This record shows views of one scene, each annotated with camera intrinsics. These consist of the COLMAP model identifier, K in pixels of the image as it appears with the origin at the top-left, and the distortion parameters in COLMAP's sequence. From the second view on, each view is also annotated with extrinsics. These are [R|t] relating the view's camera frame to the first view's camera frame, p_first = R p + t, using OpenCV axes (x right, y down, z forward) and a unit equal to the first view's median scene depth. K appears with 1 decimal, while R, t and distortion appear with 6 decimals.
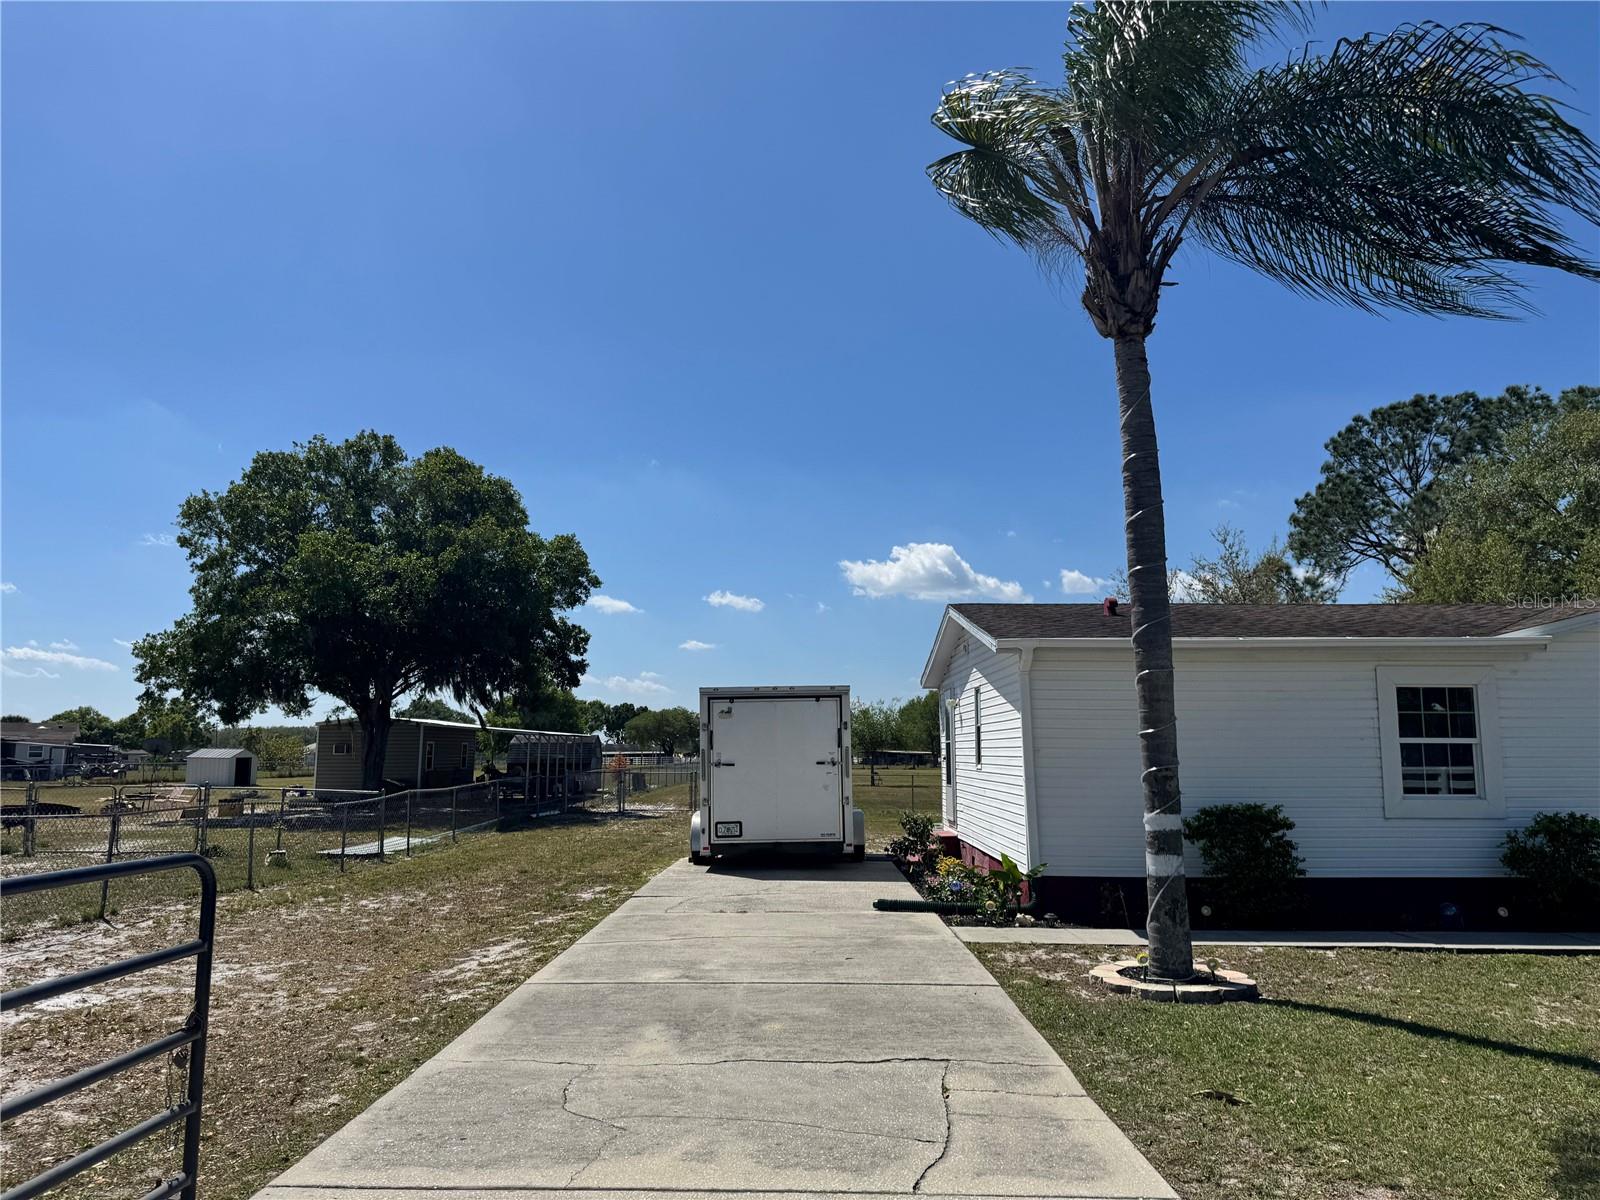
lens RADIAL K [[1131.7, 0, 797.7], [0, 1131.7, 597.4], [0, 0, 1]] dist [-0.005700, -0.005183]
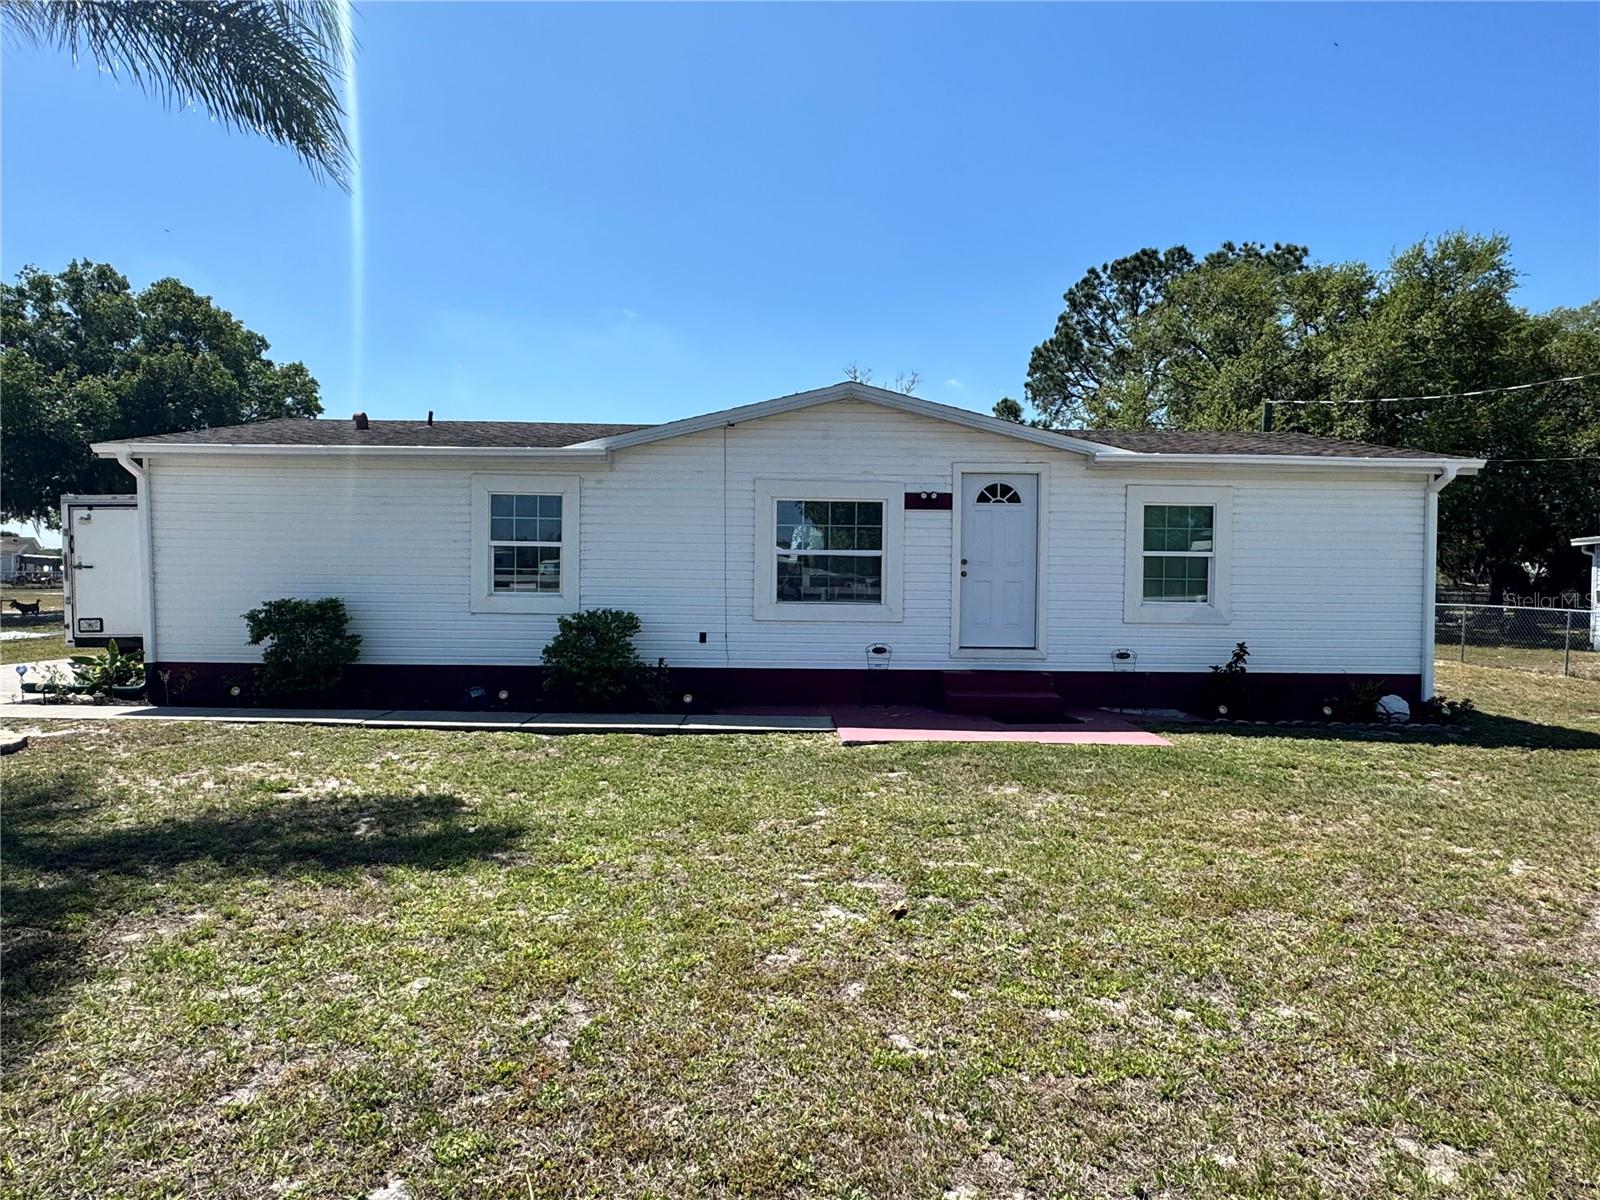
lens RADIAL K [[993.0, 0, 800.2], [0, 993.0, 605.6], [0, 0, 1]] dist [-0.001911, -0.001555]
pose [[0.998918, 0.005083, 0.046218, 0.575254], [-0.012766, 0.985791, 0.167489, 0.015778], [-0.044710, -0.167898, 0.984790, 0.022098]]
